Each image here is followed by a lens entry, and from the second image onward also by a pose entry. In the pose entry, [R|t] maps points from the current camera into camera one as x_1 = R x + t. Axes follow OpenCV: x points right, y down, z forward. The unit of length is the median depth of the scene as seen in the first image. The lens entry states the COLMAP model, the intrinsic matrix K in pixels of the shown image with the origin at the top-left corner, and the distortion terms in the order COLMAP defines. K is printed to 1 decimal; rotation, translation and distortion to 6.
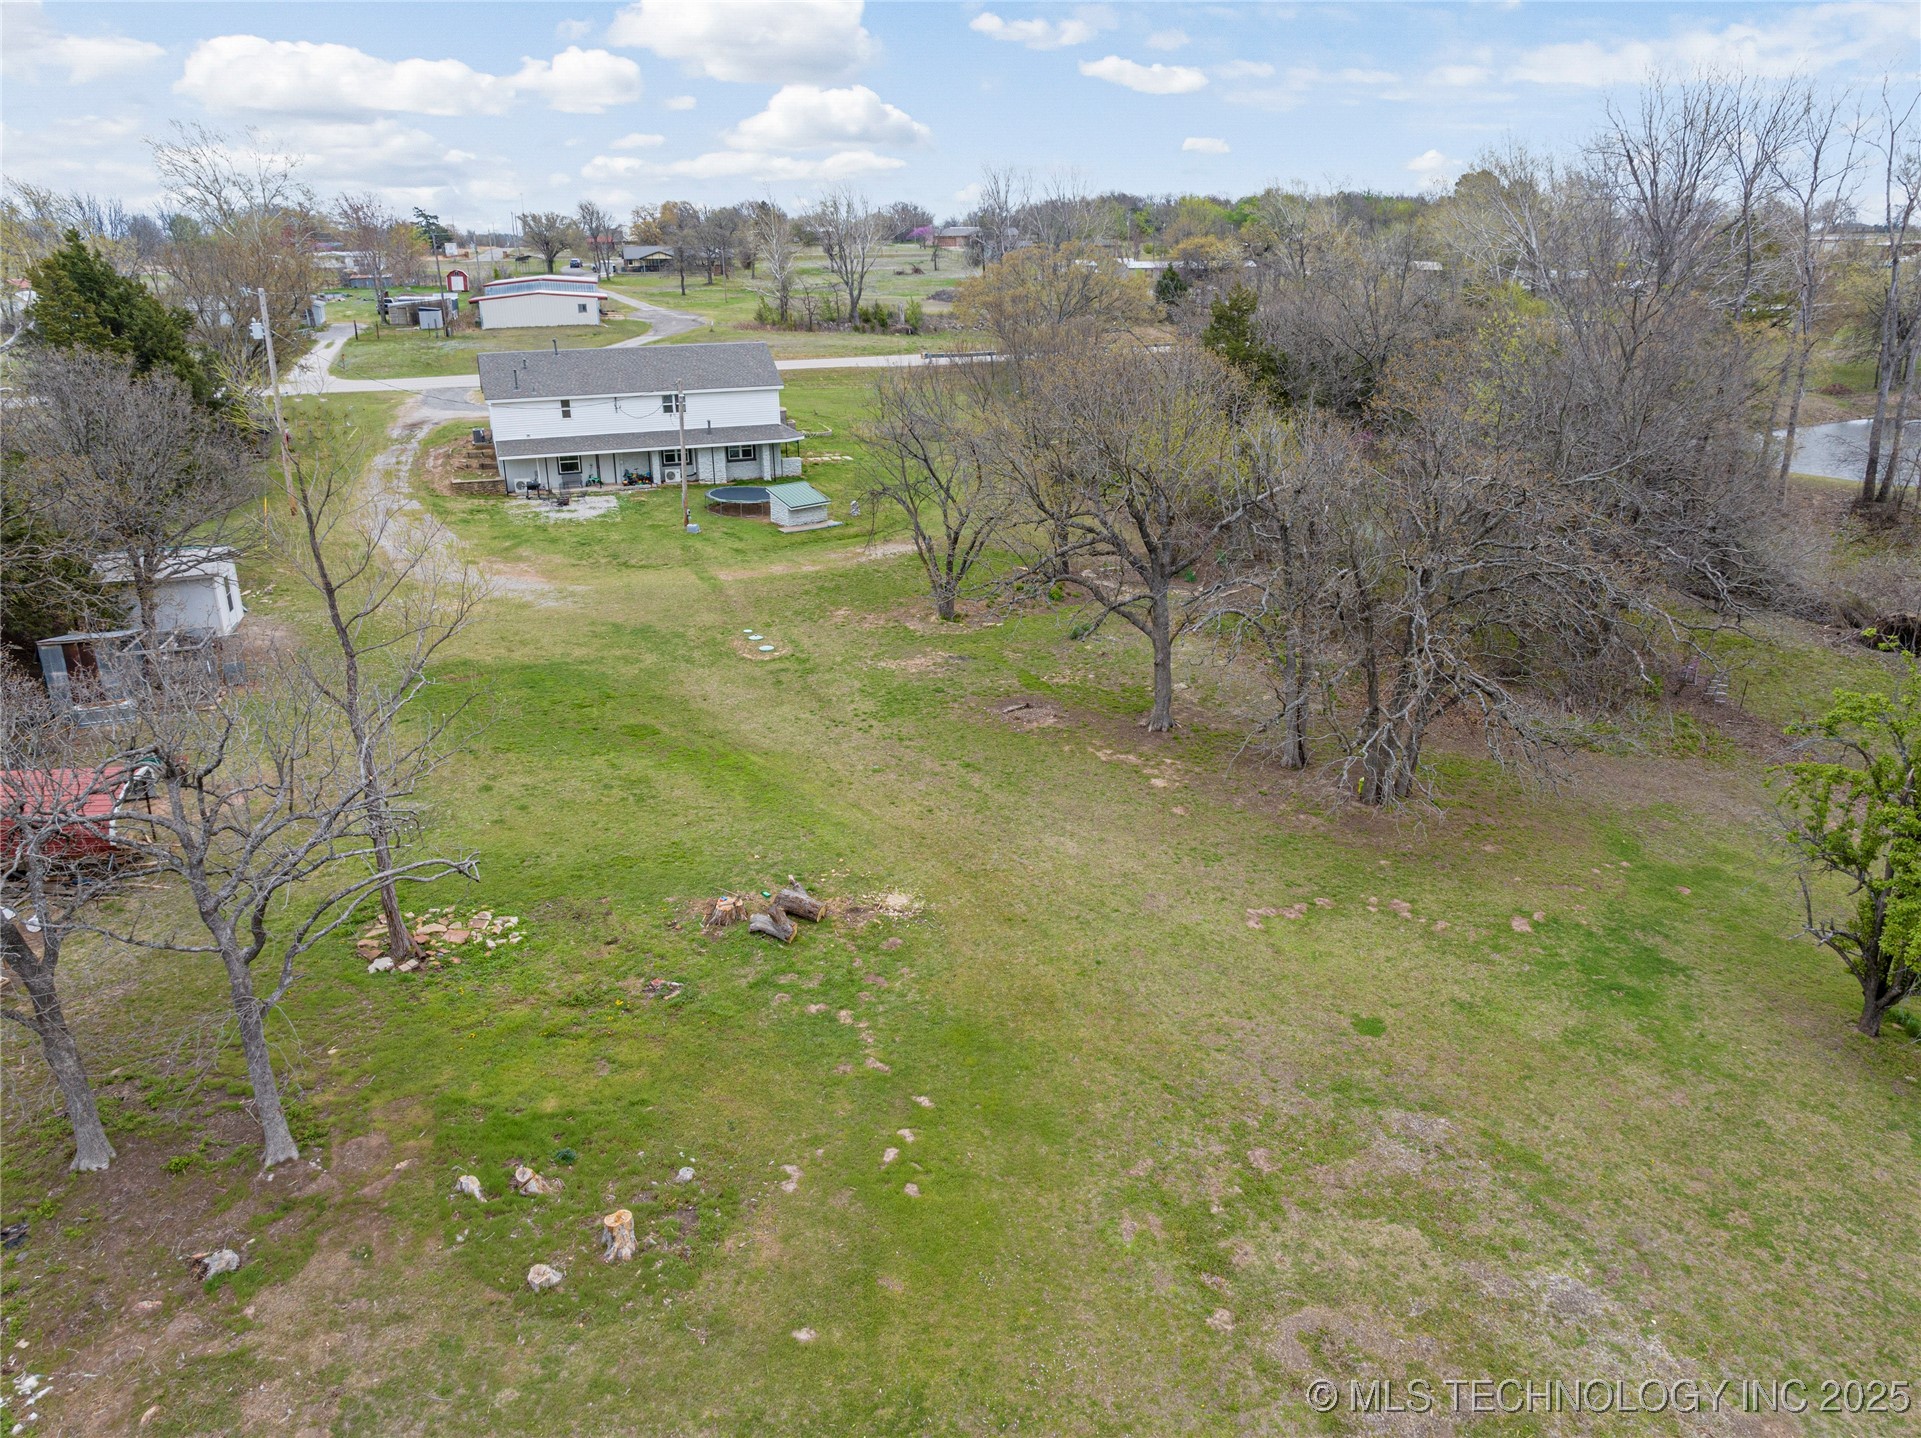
lens RADIAL K [[1354.5, 0, 960.5], [0, 1354.5, 719.0], [0, 0, 1]] dist [-0.035967, -0.004289]
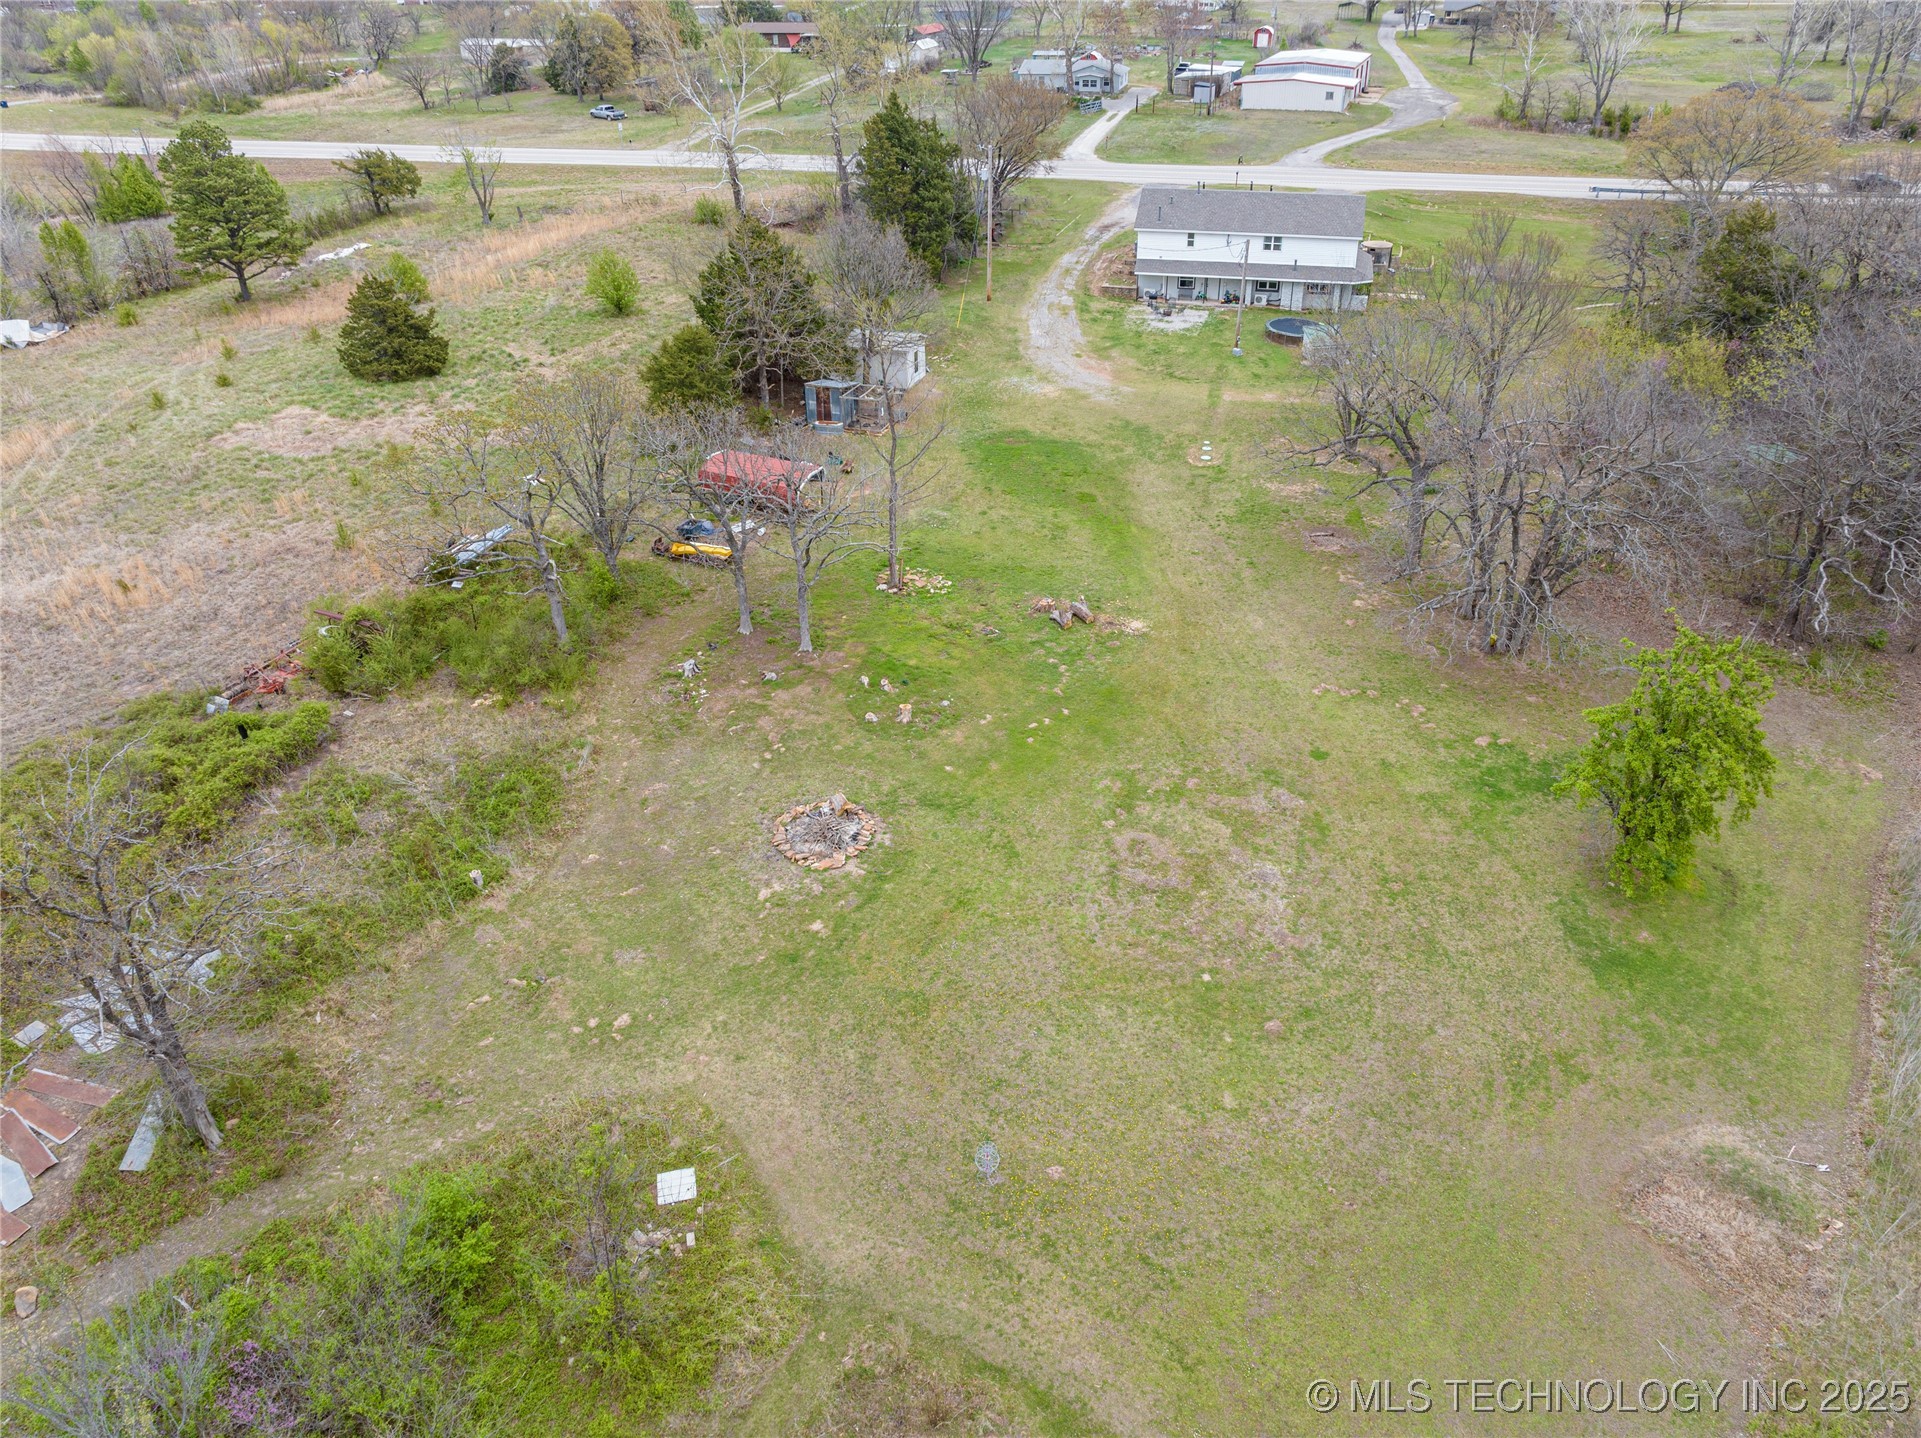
lens RADIAL K [[1338.3, 0, 960.5], [0, 1338.3, 719.0], [0, 0, 1]] dist [-0.037779, -0.003750]
pose [[0.825495, 0.289321, -0.484615, 0.300417], [-0.185129, 0.949917, 0.251764, -0.069098], [0.533184, -0.118114, 0.837713, -0.289095]]
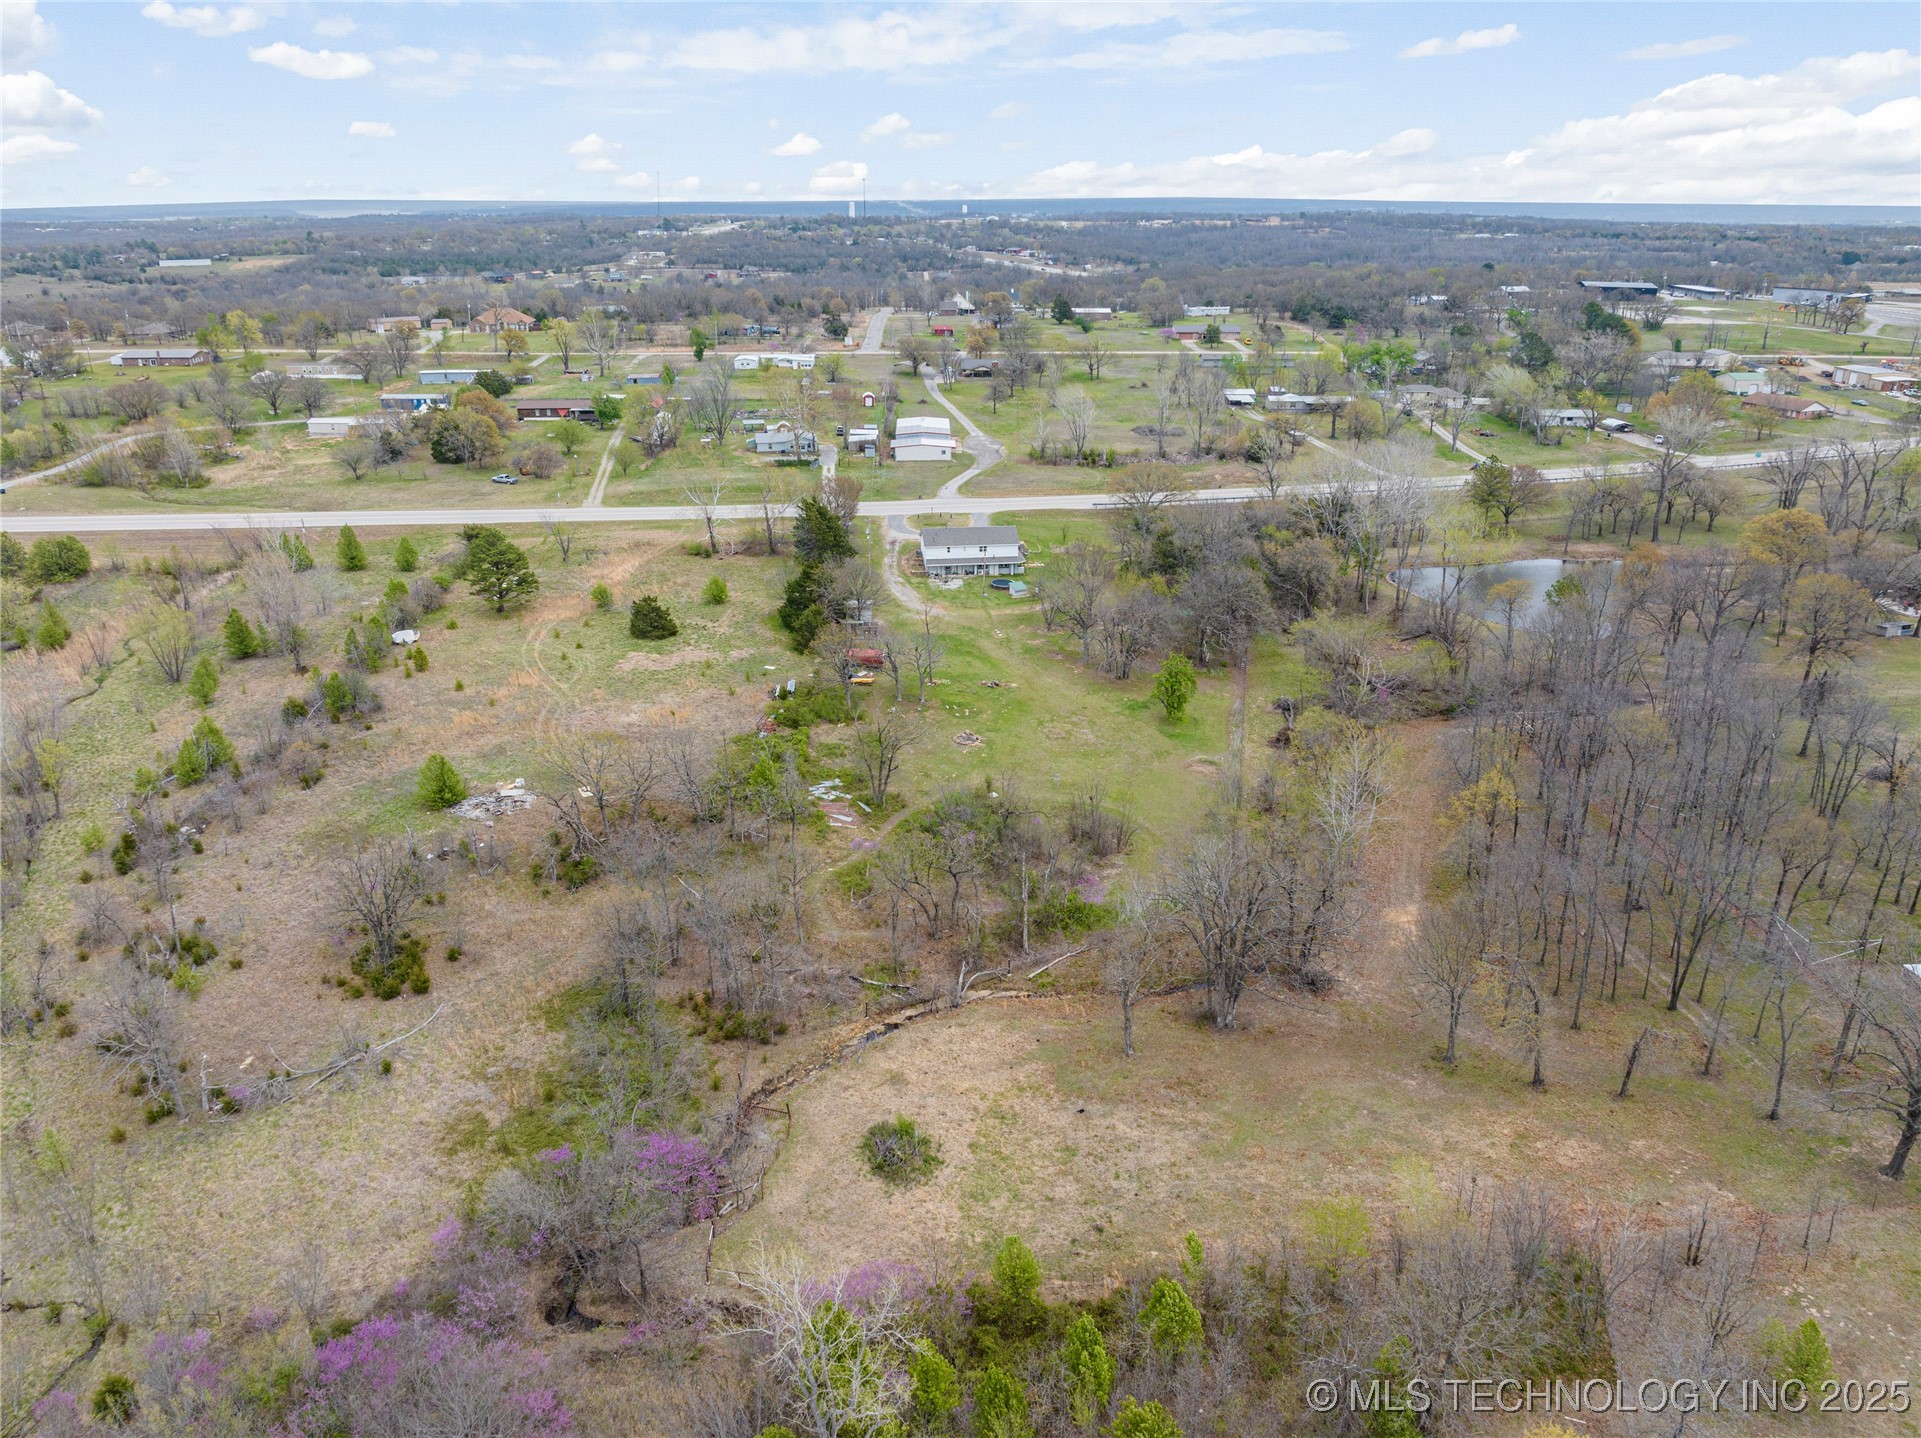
lens RADIAL K [[1354.5, 0, 960.5], [0, 1354.5, 719.0], [0, 0, 1]] dist [-0.035967, -0.004289]
pose [[0.974944, 0.091776, -0.202635, 0.402529], [-0.085950, 0.995598, 0.037385, 0.038351], [0.205174, -0.019032, 0.978540, -2.060831]]
